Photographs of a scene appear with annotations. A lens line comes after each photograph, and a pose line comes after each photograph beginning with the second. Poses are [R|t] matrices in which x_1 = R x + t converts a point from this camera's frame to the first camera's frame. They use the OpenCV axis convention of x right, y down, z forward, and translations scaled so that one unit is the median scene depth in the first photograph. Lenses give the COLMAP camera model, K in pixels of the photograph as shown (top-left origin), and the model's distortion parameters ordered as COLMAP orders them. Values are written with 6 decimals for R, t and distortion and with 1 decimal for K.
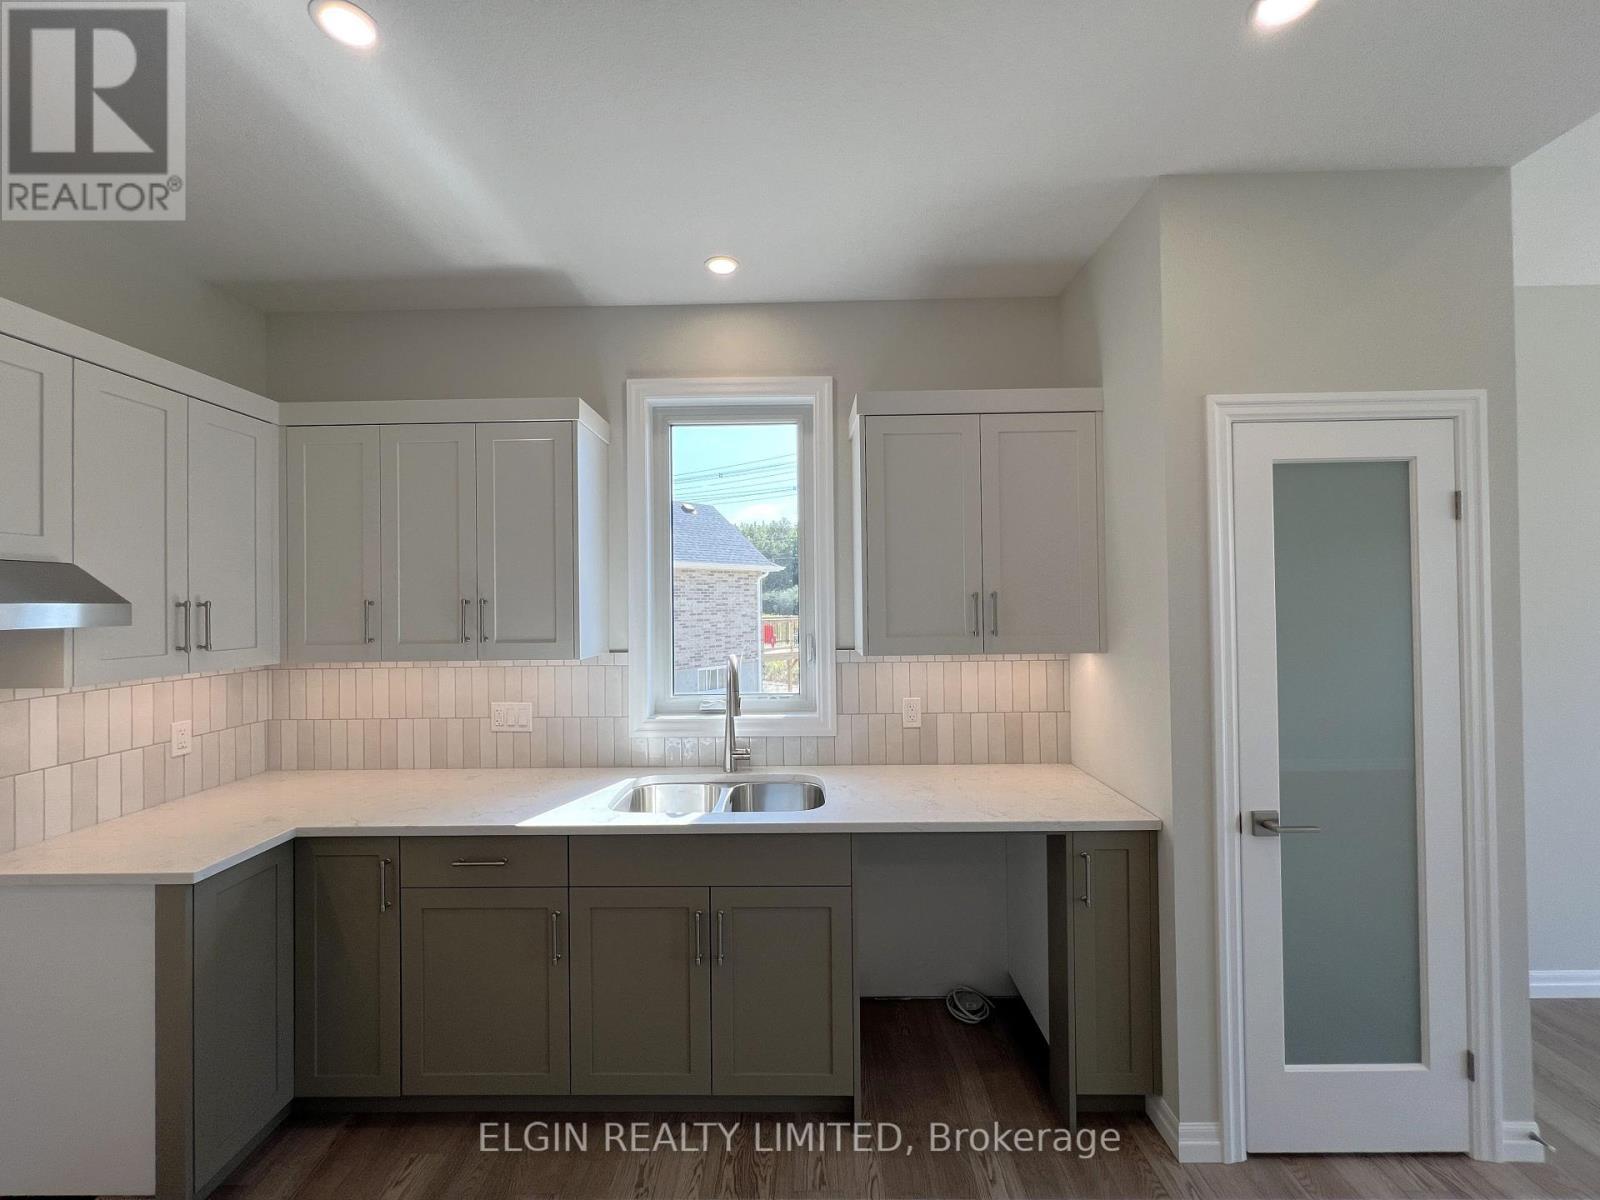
lens RADIAL K [[639.1, 0, 794.4], [0, 639.1, 597.1], [0, 0, 1]] dist [-0.003875, 0.001486]
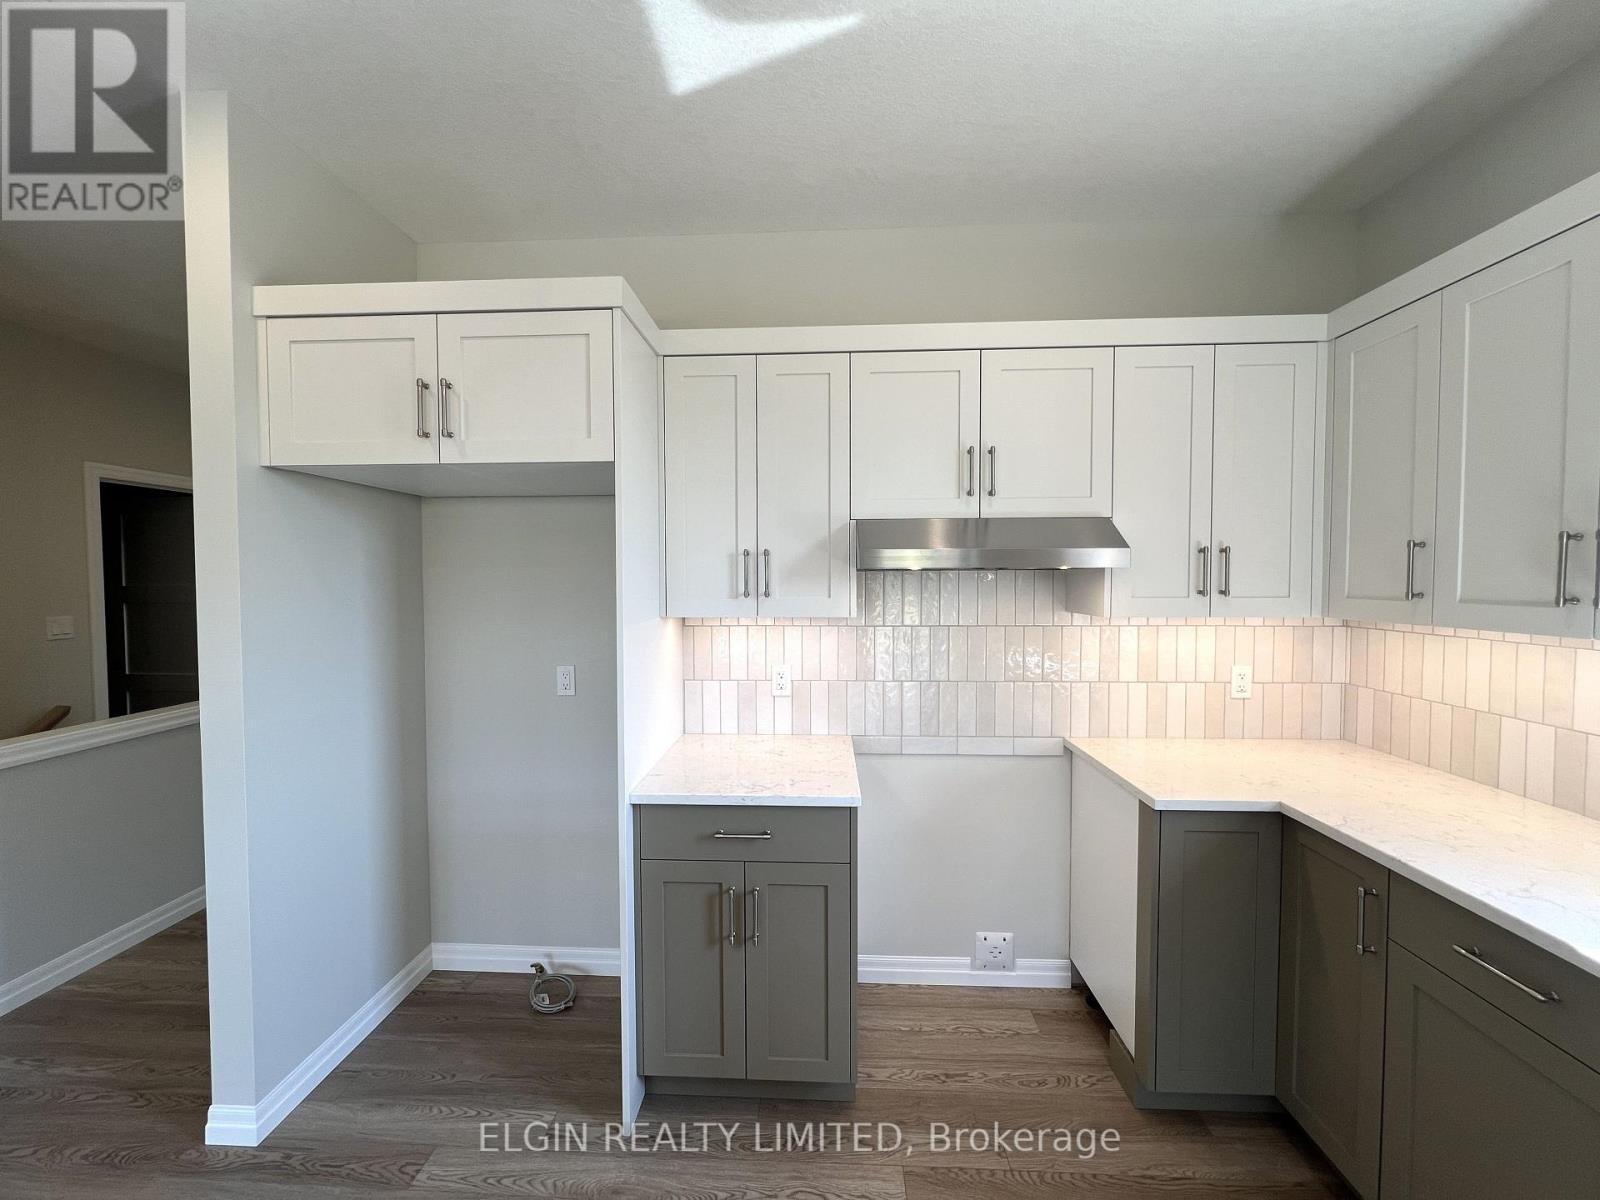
lens RADIAL K [[639.1, 0, 795.5], [0, 639.1, 596.6], [0, 0, 1]] dist [-0.003875, 0.001486]
pose [[-0.037701, 0.045918, -0.998234, 0.092416], [0.012771, 0.998884, 0.045466, 0.026554], [0.999207, -0.011034, -0.038245, 0.314863]]
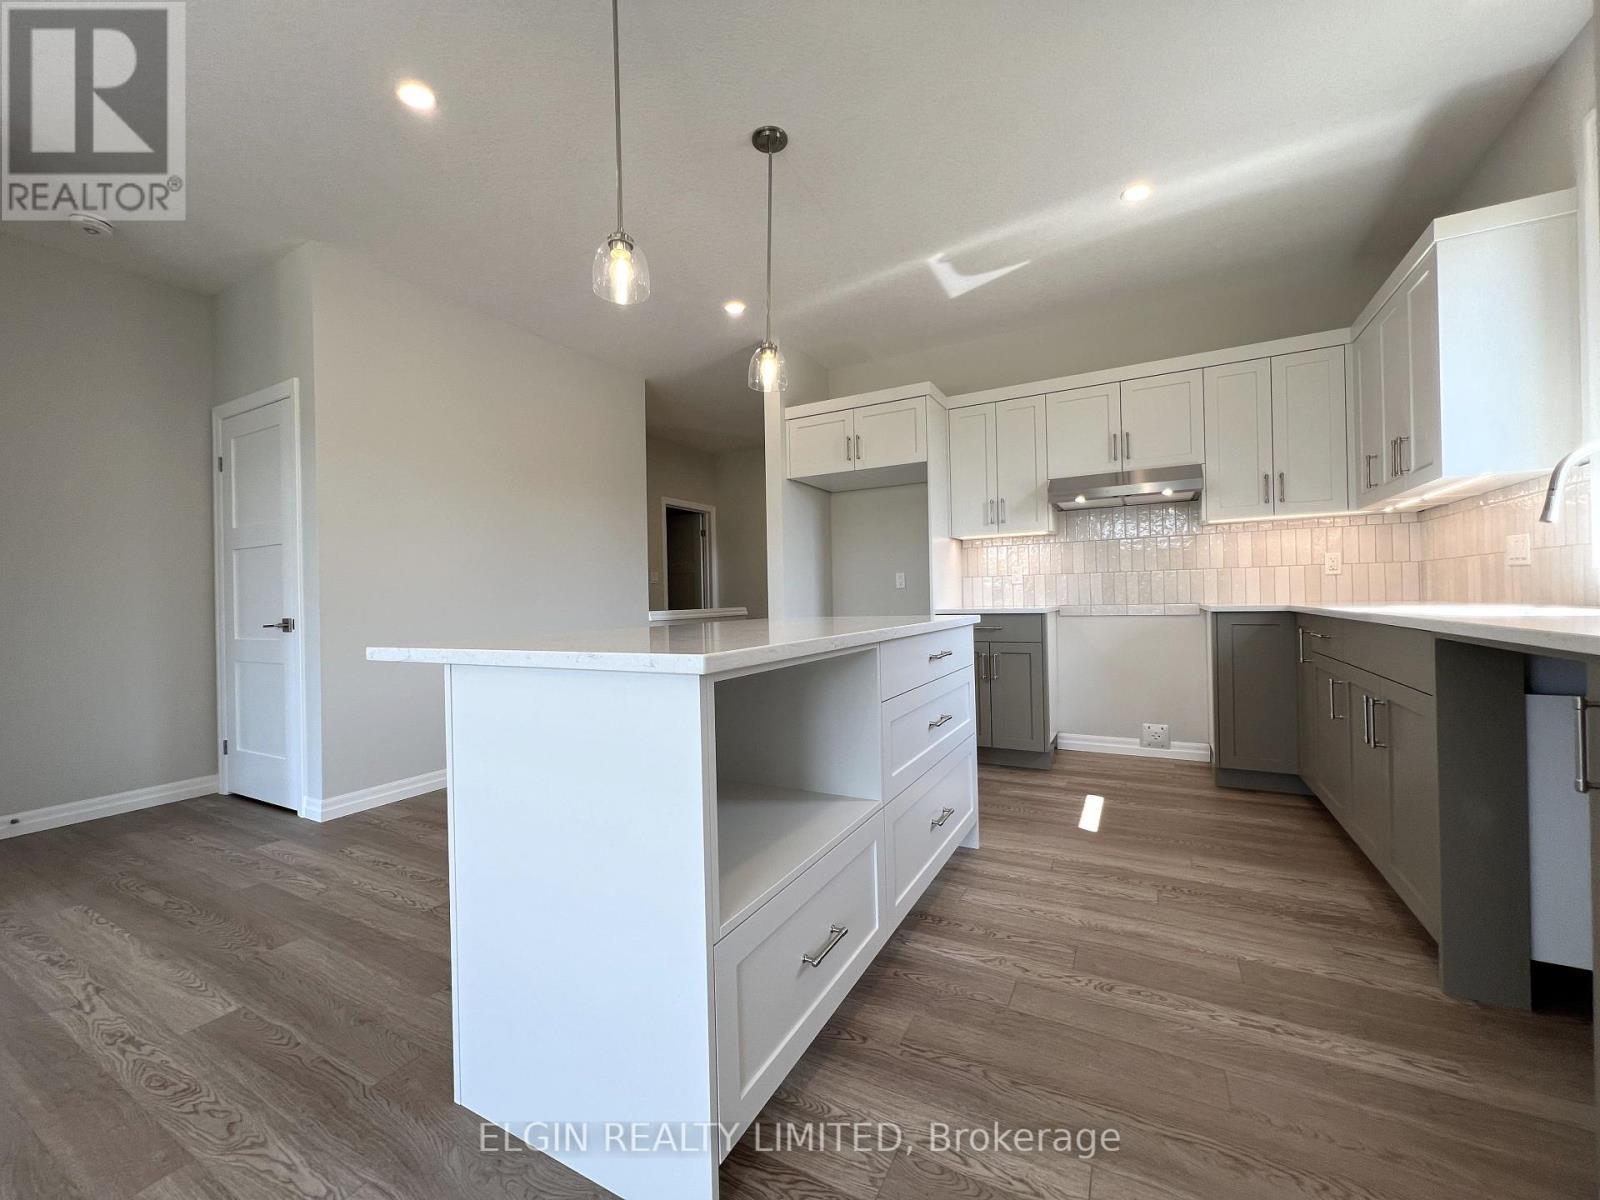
lens RADIAL K [[639.1, 0, 794.1], [0, 639.1, 598.4], [0, 0, 1]] dist [-0.003875, 0.001486]
pose [[-0.471214, 0.024455, -0.881680, 1.046437], [0.037138, 0.999279, 0.007869, 0.243239], [0.881237, -0.029036, -0.471783, 0.562016]]
